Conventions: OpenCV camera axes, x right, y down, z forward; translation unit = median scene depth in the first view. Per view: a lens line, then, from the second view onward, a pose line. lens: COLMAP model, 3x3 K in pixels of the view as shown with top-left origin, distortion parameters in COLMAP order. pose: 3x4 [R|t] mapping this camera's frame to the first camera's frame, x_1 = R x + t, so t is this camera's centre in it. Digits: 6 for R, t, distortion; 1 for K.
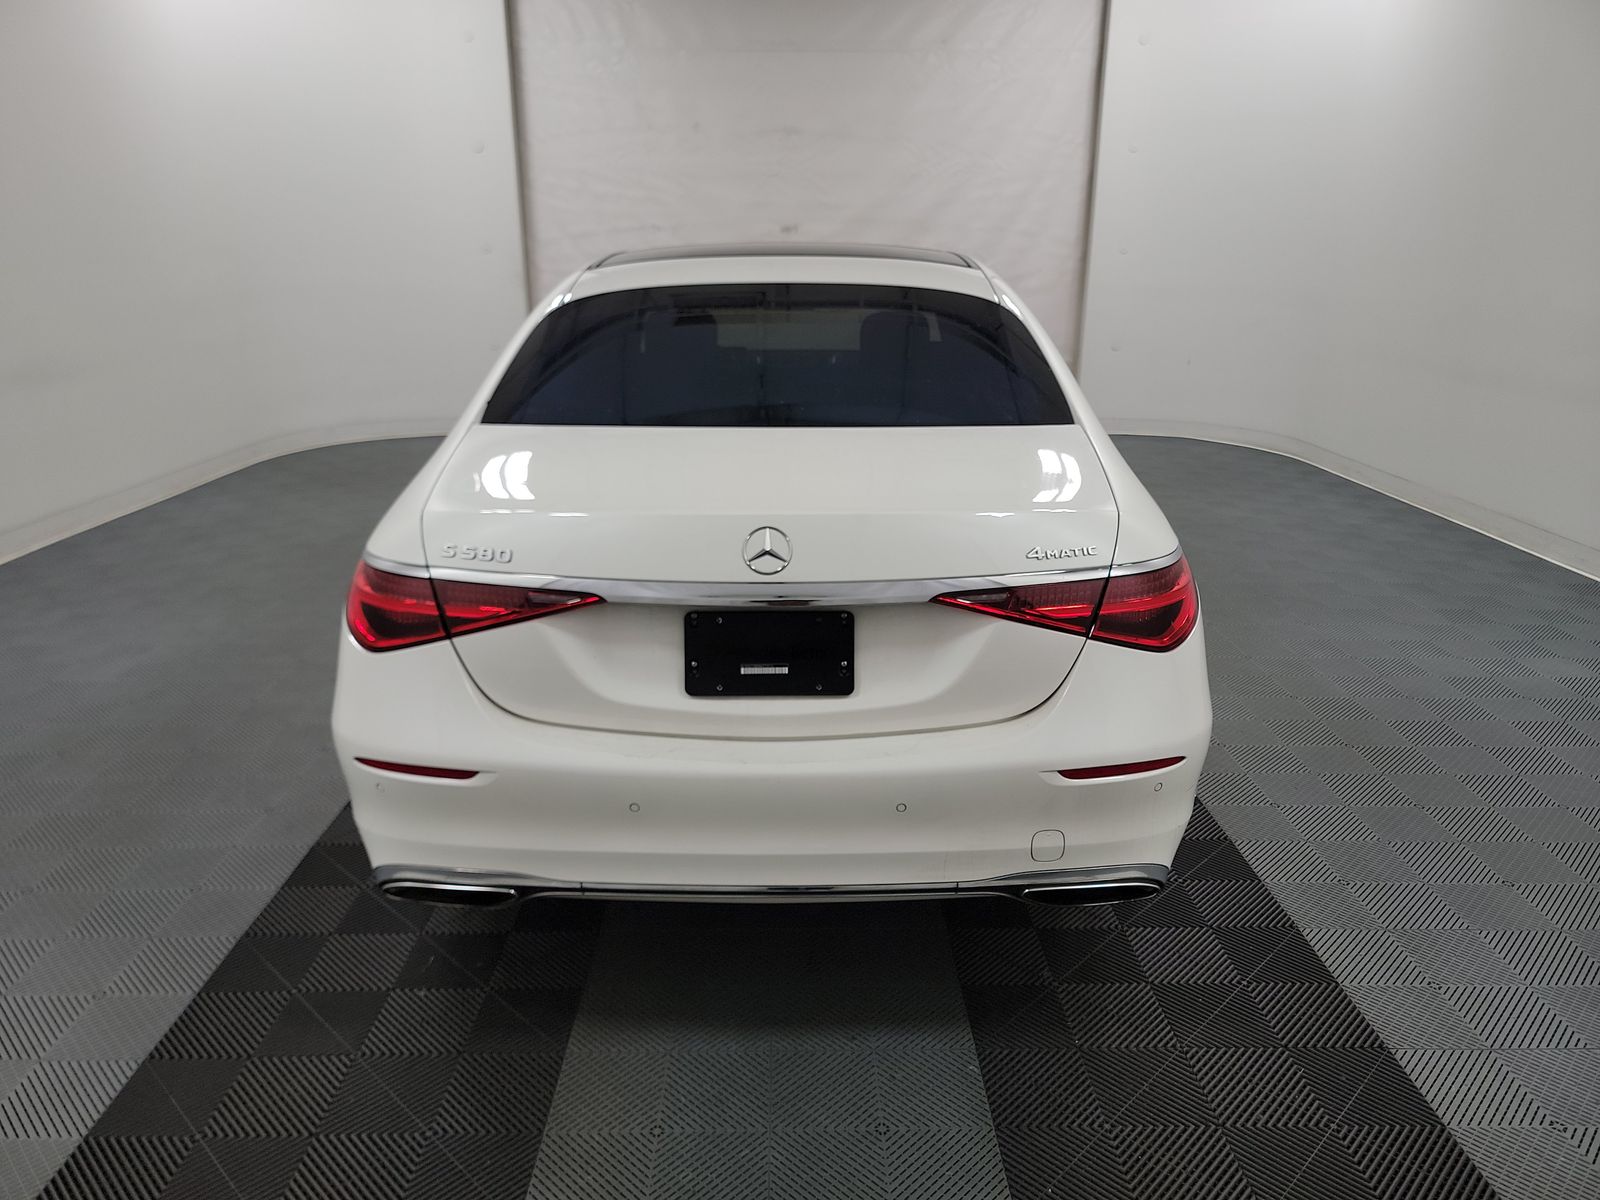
lens RADIAL K [[1126.3, 0, 788.0], [0, 1126.3, 601.4], [0, 0, 1]] dist [0.037027, -0.012163]
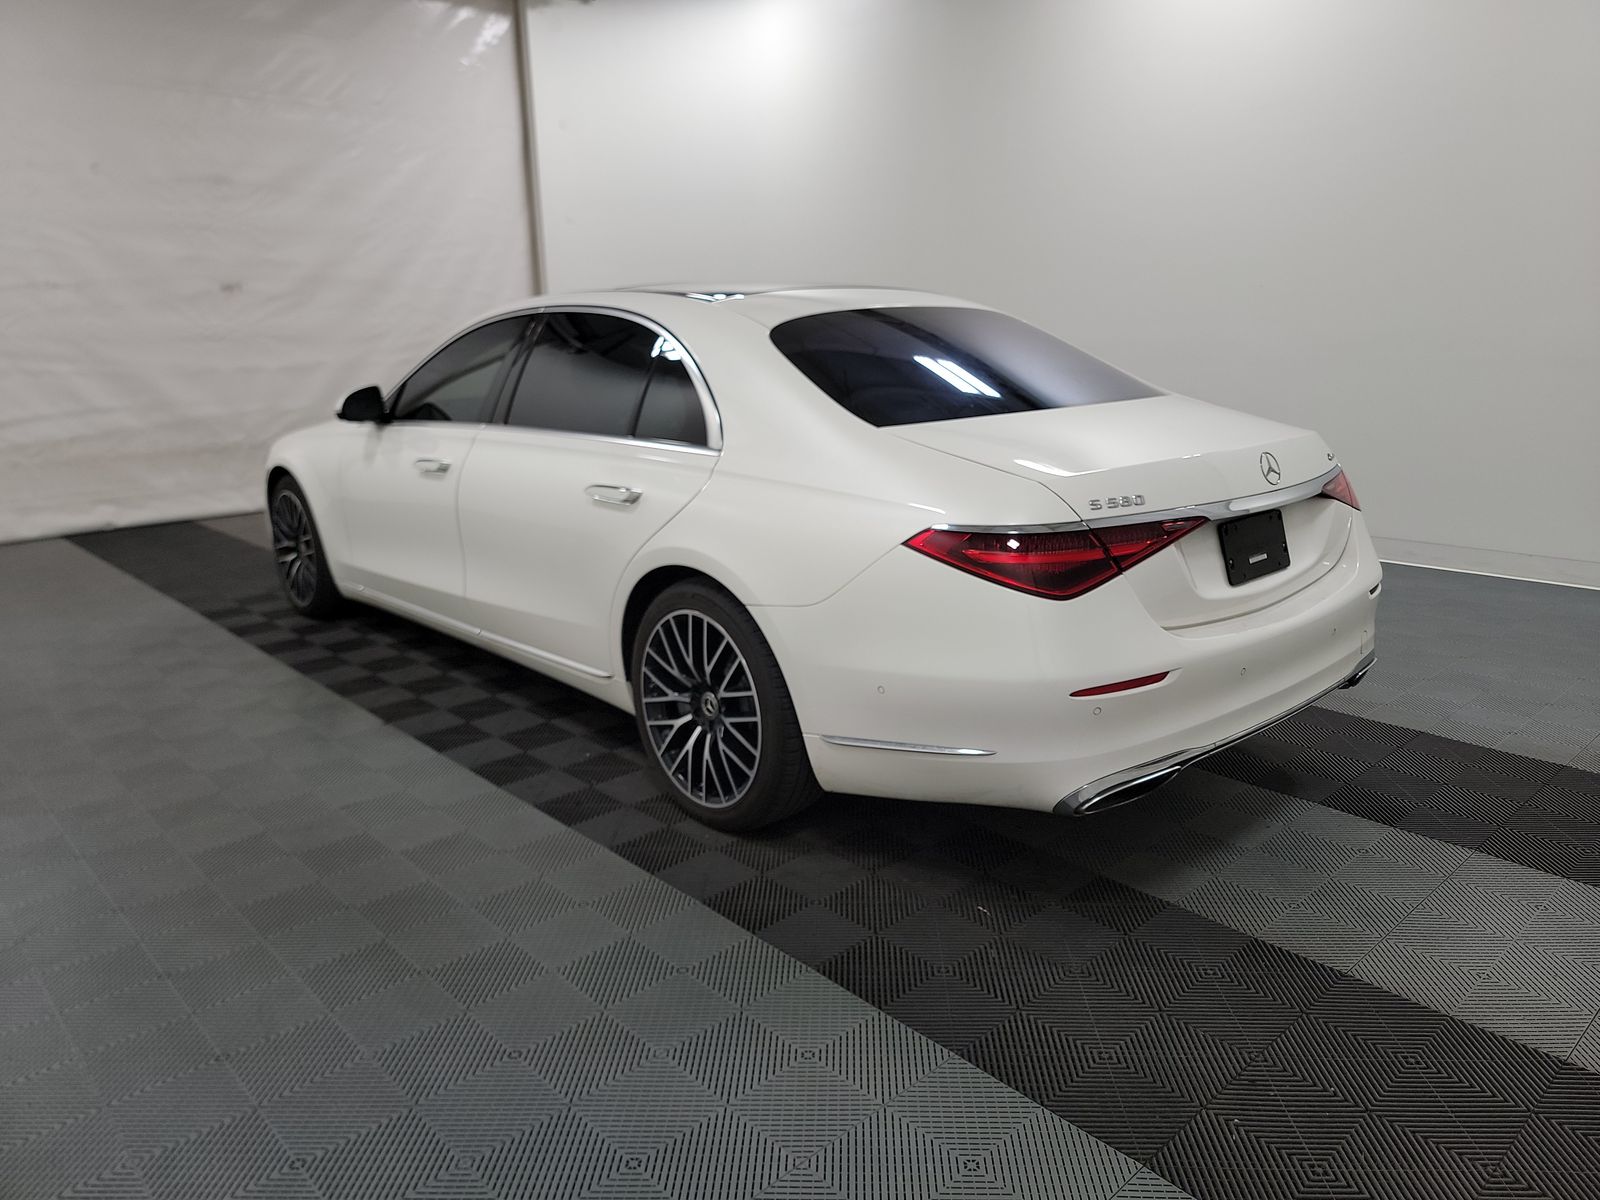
lens RADIAL K [[1126.3, 0, 807.0], [0, 1126.3, 603.5], [0, 0, 1]] dist [0.037027, -0.012163]
pose [[0.741079, -0.177904, 0.647420, -1.331043], [0.217769, 0.975818, 0.018871, -0.030971], [-0.635121, 0.127003, 0.761900, 0.299837]]
